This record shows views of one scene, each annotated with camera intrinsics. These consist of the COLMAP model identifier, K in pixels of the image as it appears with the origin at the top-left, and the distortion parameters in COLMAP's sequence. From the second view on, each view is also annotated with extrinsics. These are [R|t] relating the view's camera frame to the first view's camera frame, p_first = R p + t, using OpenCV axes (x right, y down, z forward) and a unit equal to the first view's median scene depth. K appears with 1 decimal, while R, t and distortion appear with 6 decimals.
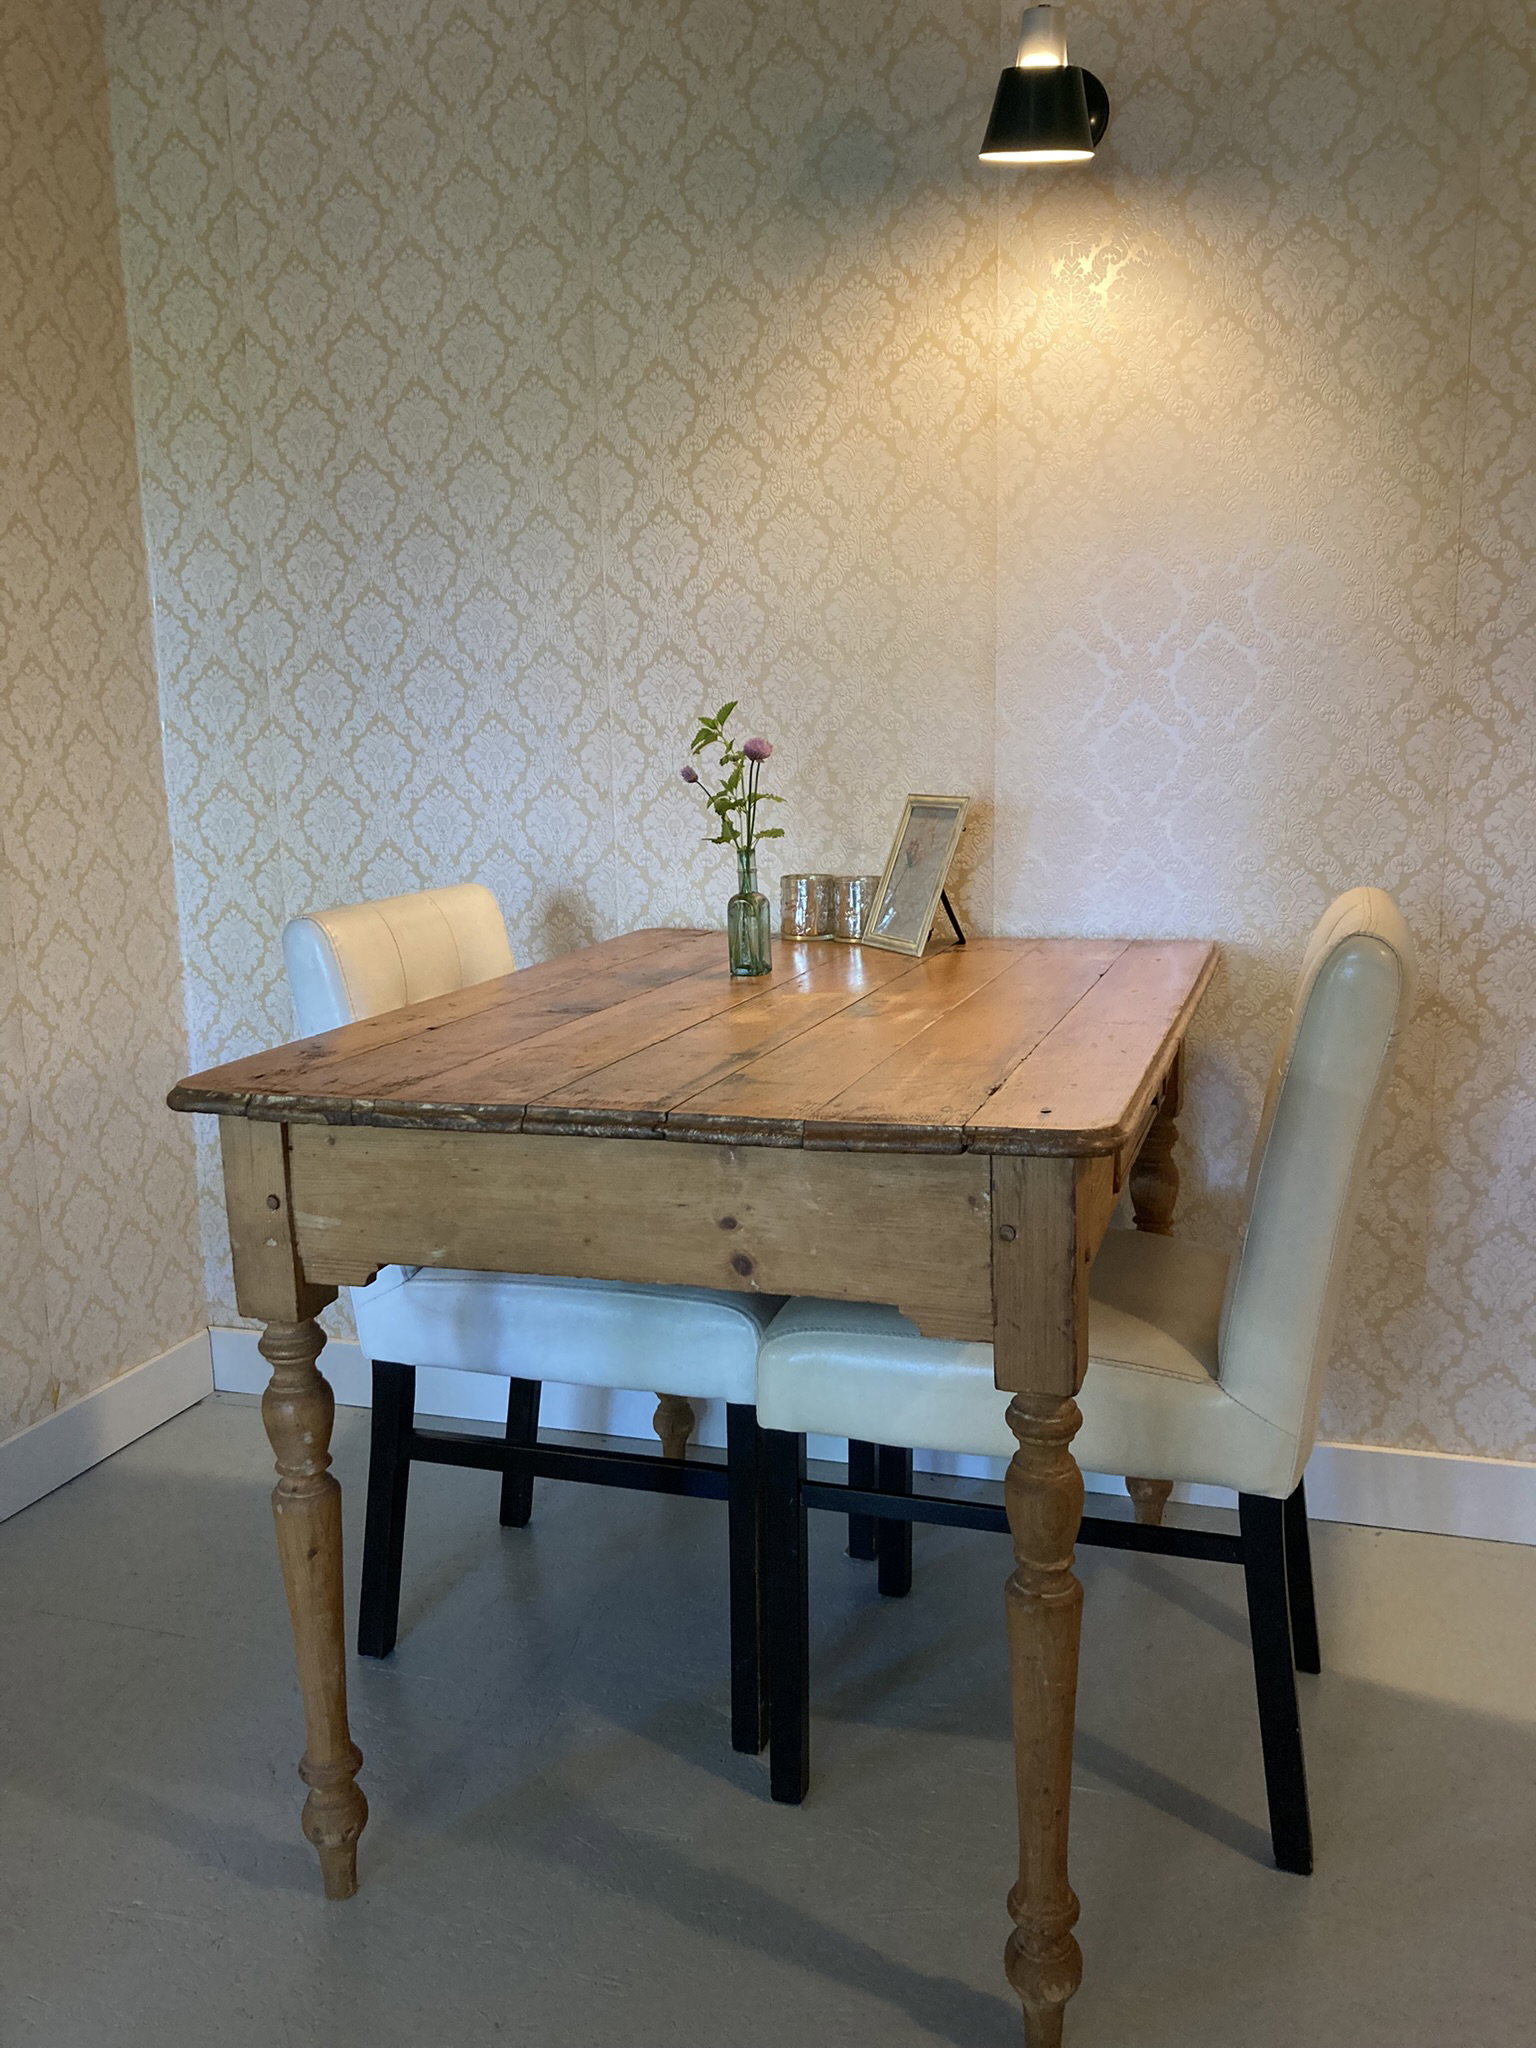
lens RADIAL K [[1681.7, 0, 768.0], [0, 1681.7, 1024.0], [0, 0, 1]] dist [-0.004413, -0.001103]
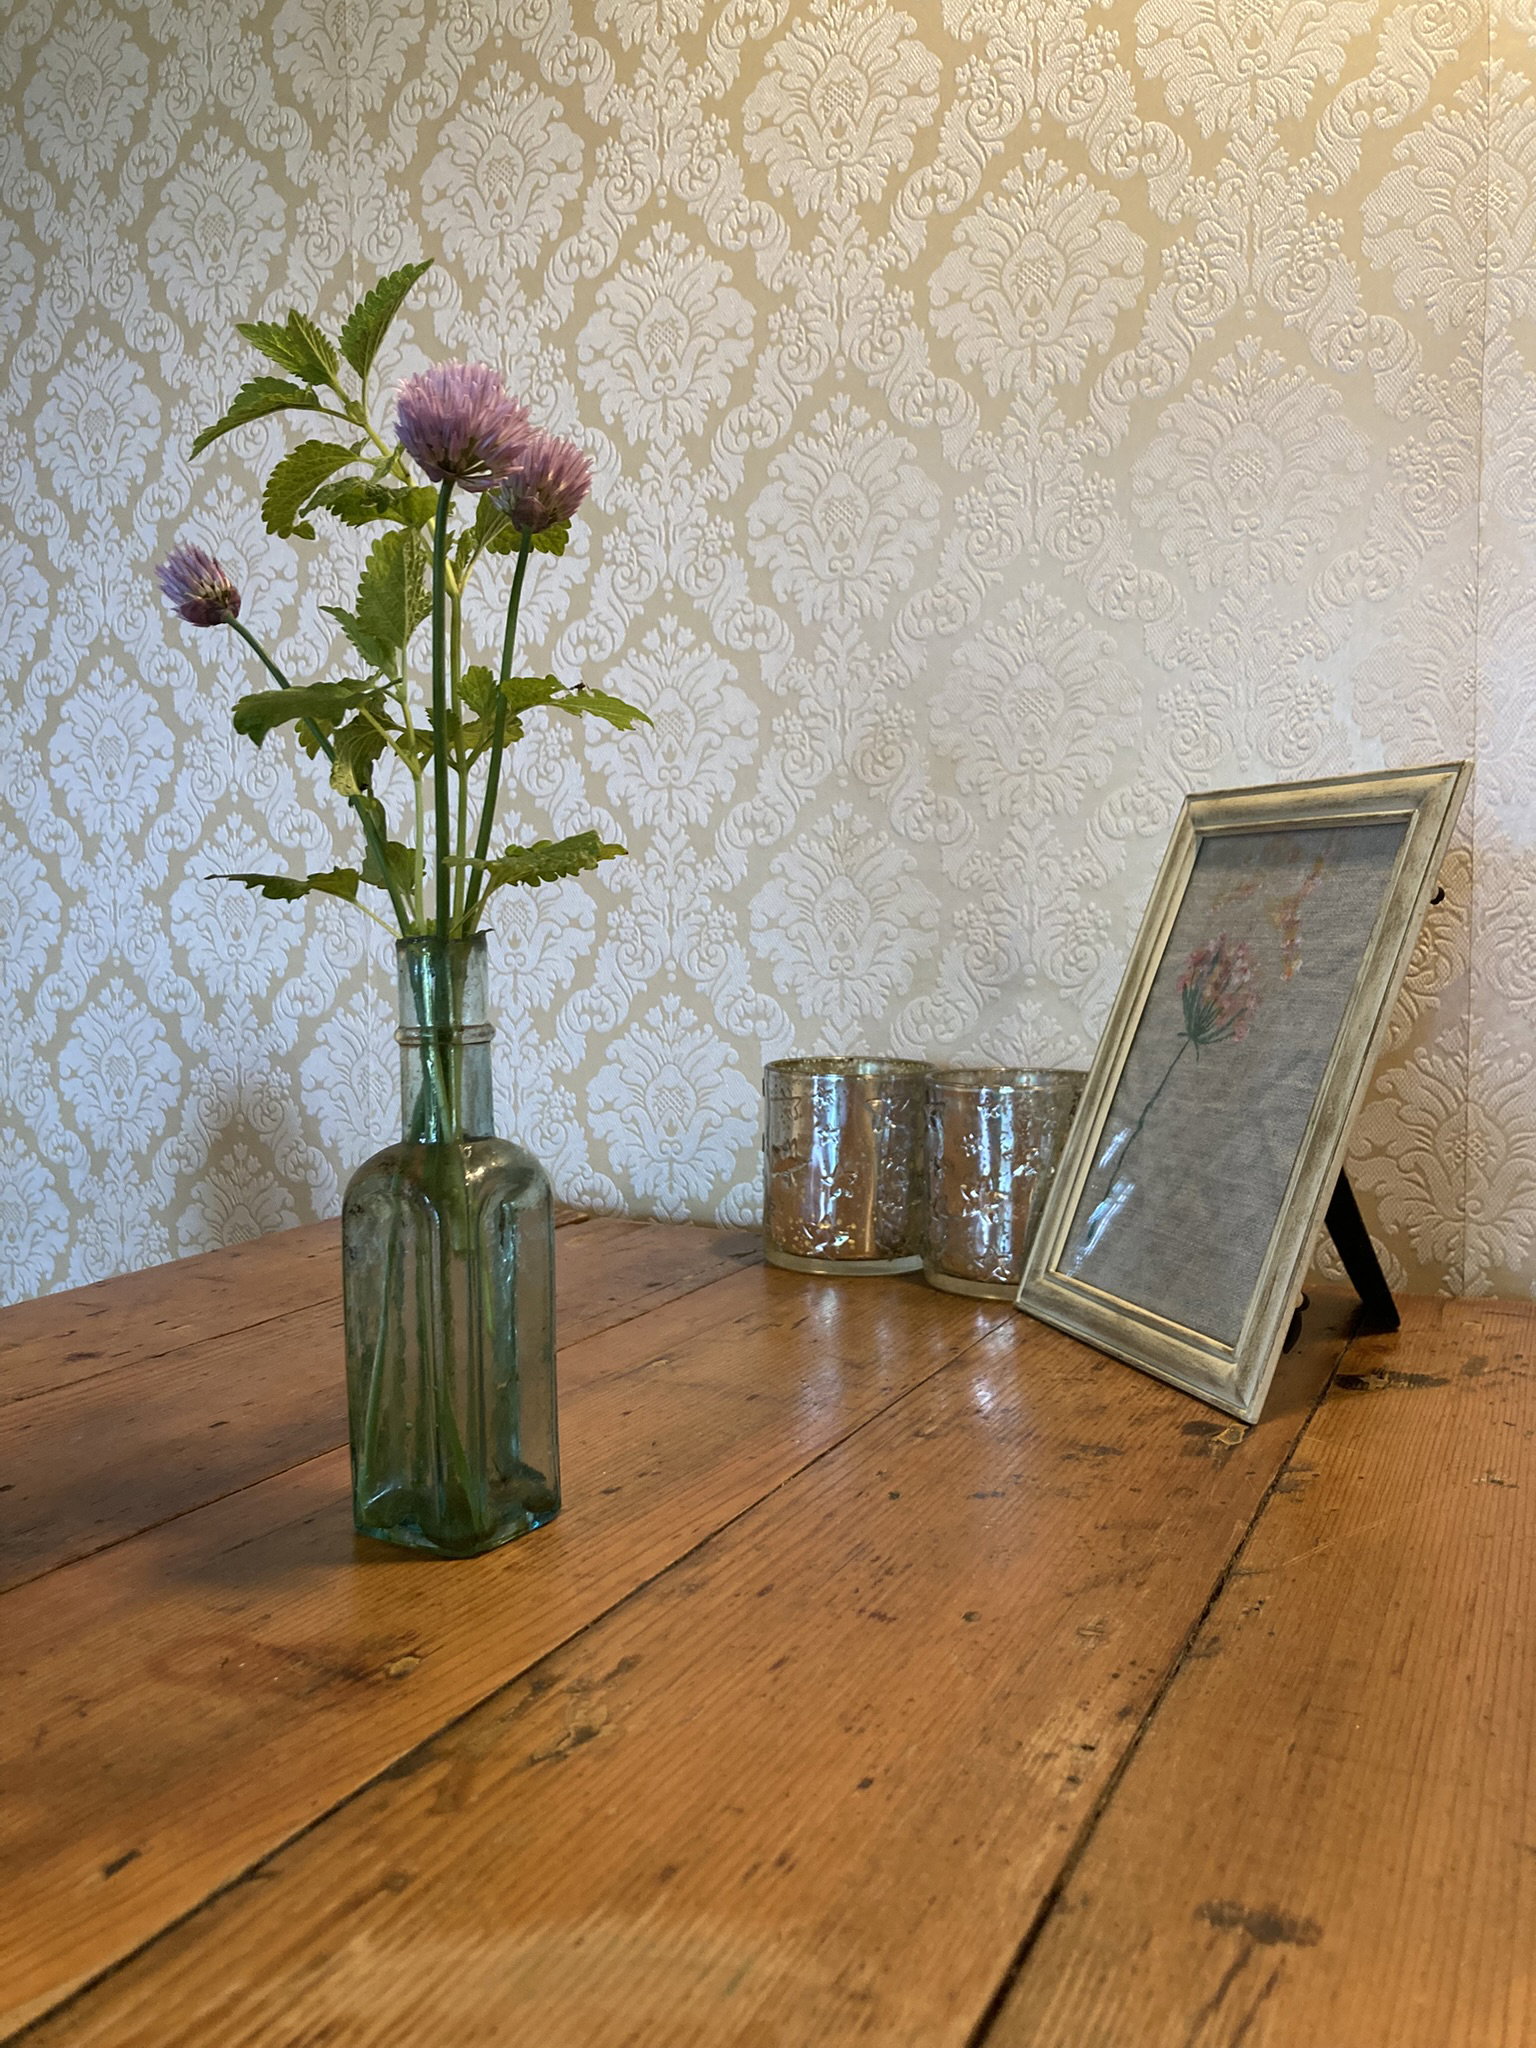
lens RADIAL K [[1681.7, 0, 768.0], [0, 1681.7, 1024.0], [0, 0, 1]] dist [-0.004413, -0.001103]
pose [[0.992991, 0.021244, -0.116262, 0.044827], [-0.033630, 0.993836, -0.105638, -0.061765], [0.113302, 0.108807, 0.987585, 0.686538]]
